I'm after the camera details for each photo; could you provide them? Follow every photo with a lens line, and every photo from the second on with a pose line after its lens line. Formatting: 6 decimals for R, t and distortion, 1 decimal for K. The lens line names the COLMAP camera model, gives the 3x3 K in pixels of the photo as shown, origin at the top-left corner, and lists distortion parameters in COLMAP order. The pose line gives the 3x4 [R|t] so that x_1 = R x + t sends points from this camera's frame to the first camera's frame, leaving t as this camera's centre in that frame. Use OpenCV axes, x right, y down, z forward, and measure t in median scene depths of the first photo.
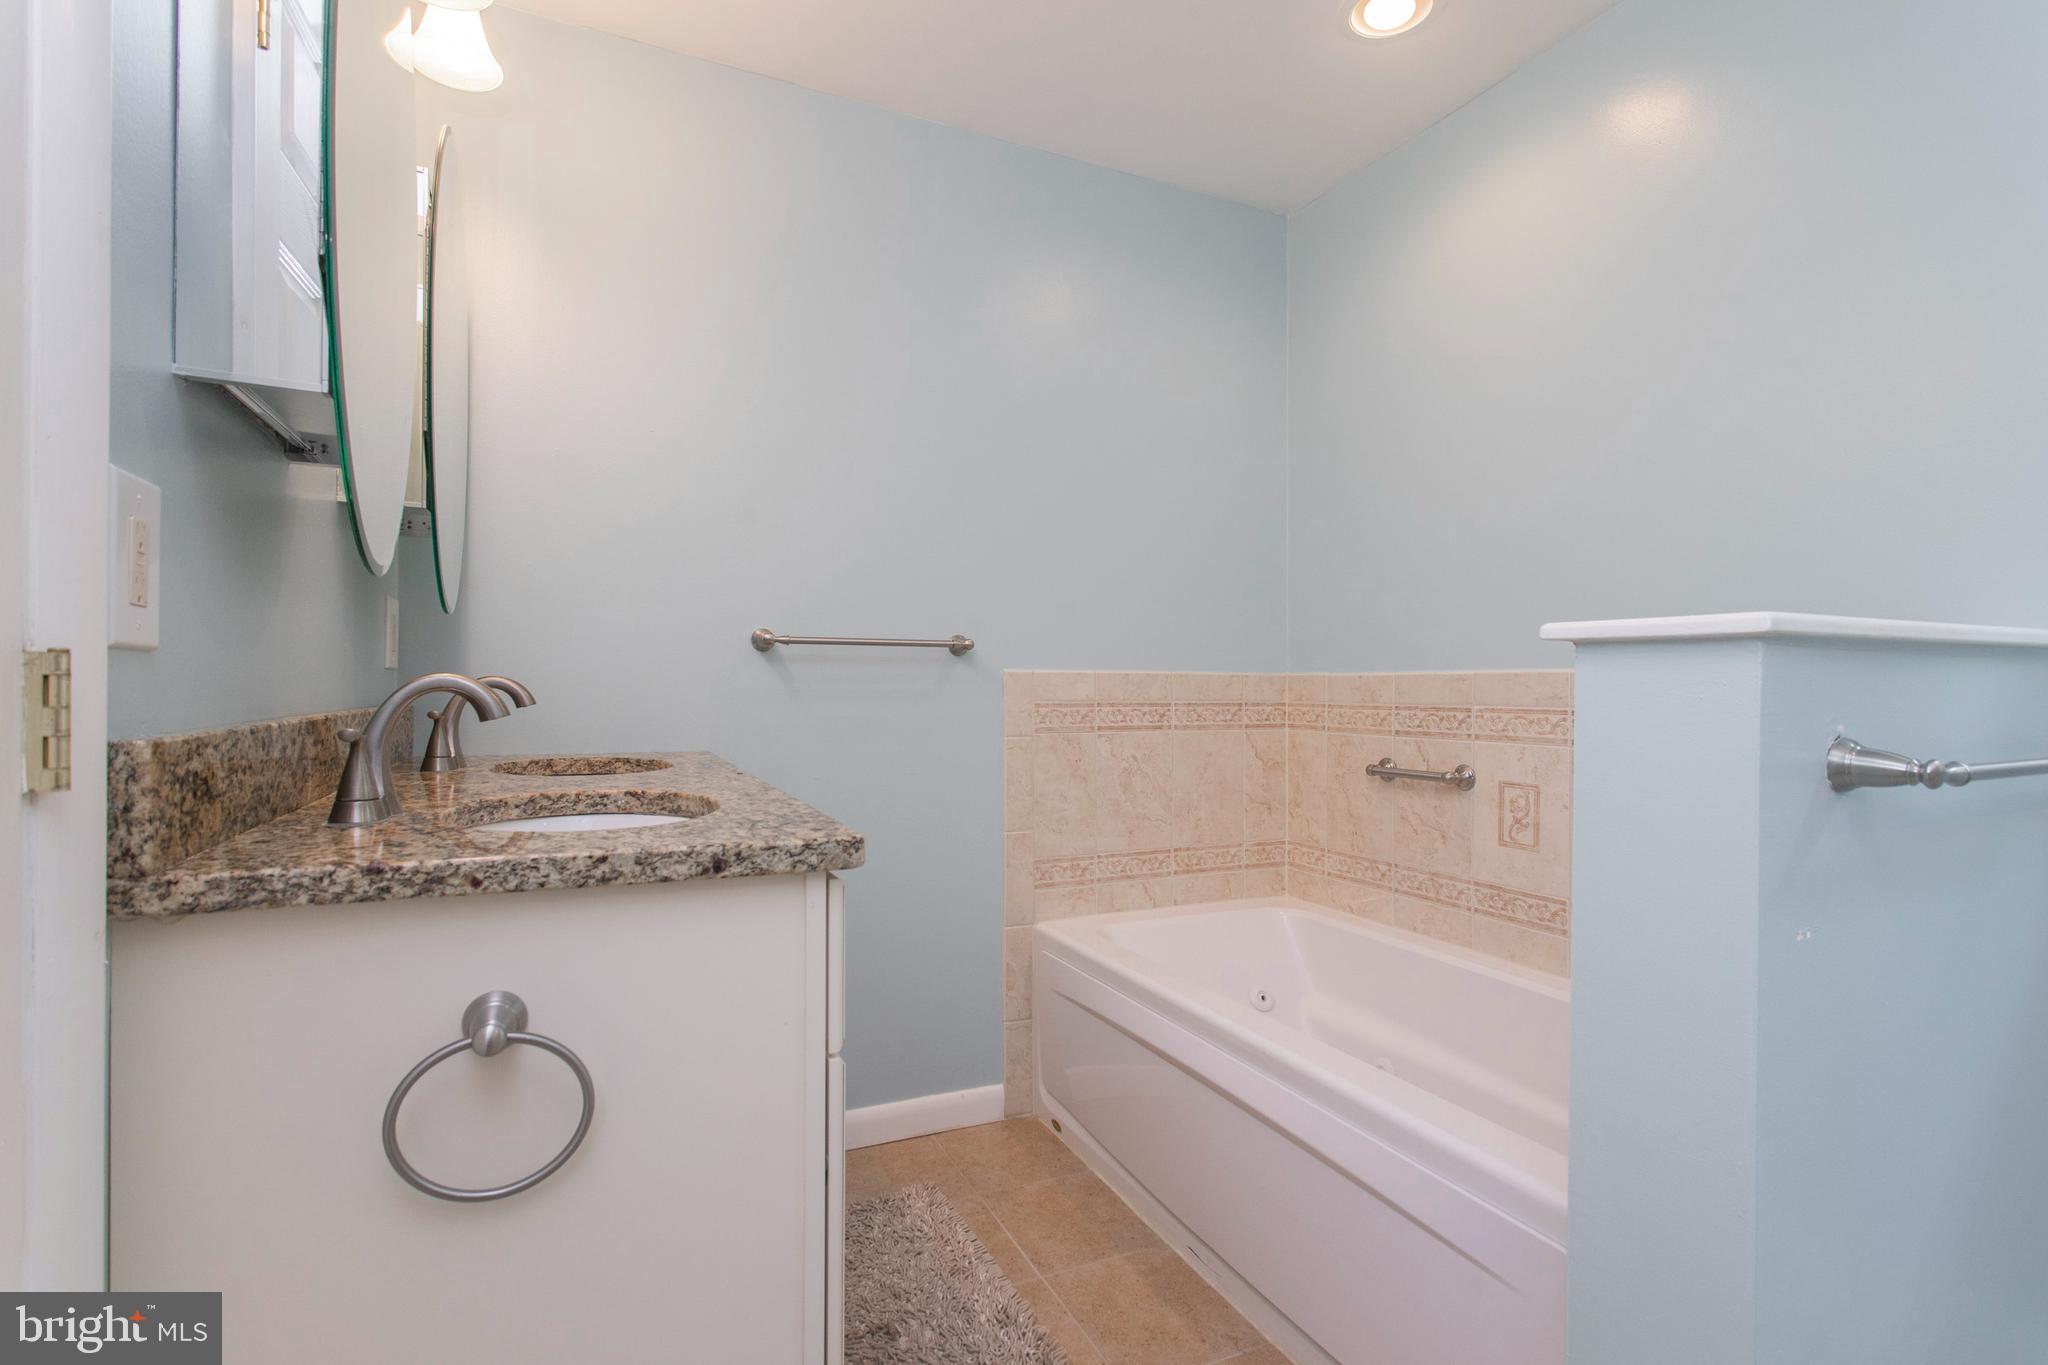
lens RADIAL K [[973.4, 0, 1027.8], [0, 973.4, 681.5], [0, 0, 1]] dist [-0.011085, 0.000506]
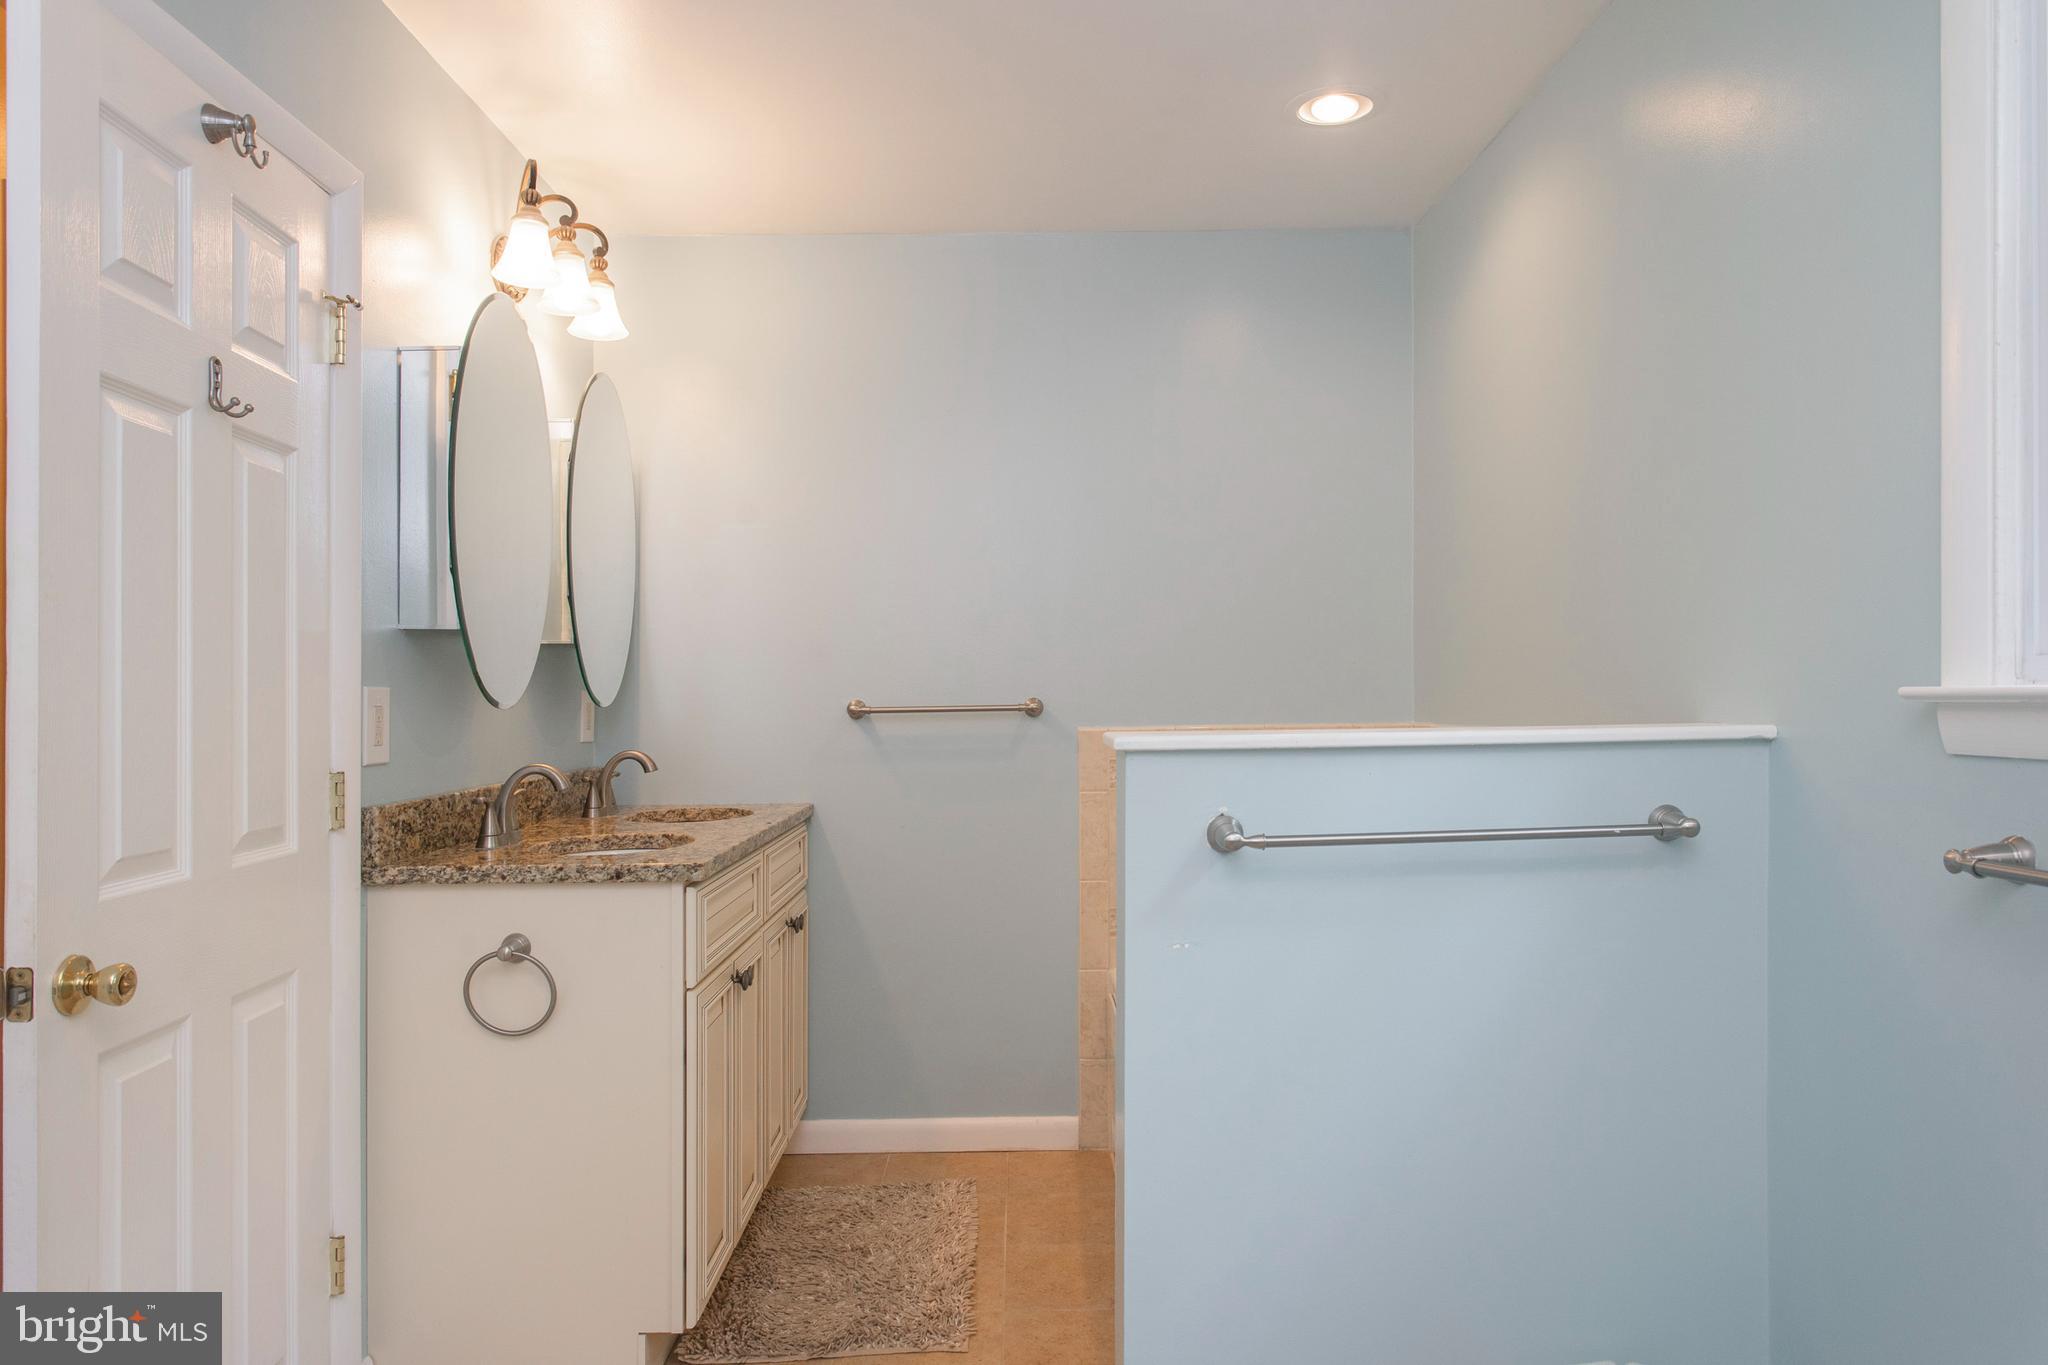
lens RADIAL K [[1348.5, 0, 1023.5], [0, 1348.5, 660.3], [0, 0, 1]] dist [-0.004892, -0.001447]
pose [[0.913349, -0.029926, -0.406077, 1.444652], [0.021471, 0.999448, -0.025361, -0.139174], [0.406612, 0.014444, 0.913487, -1.045033]]
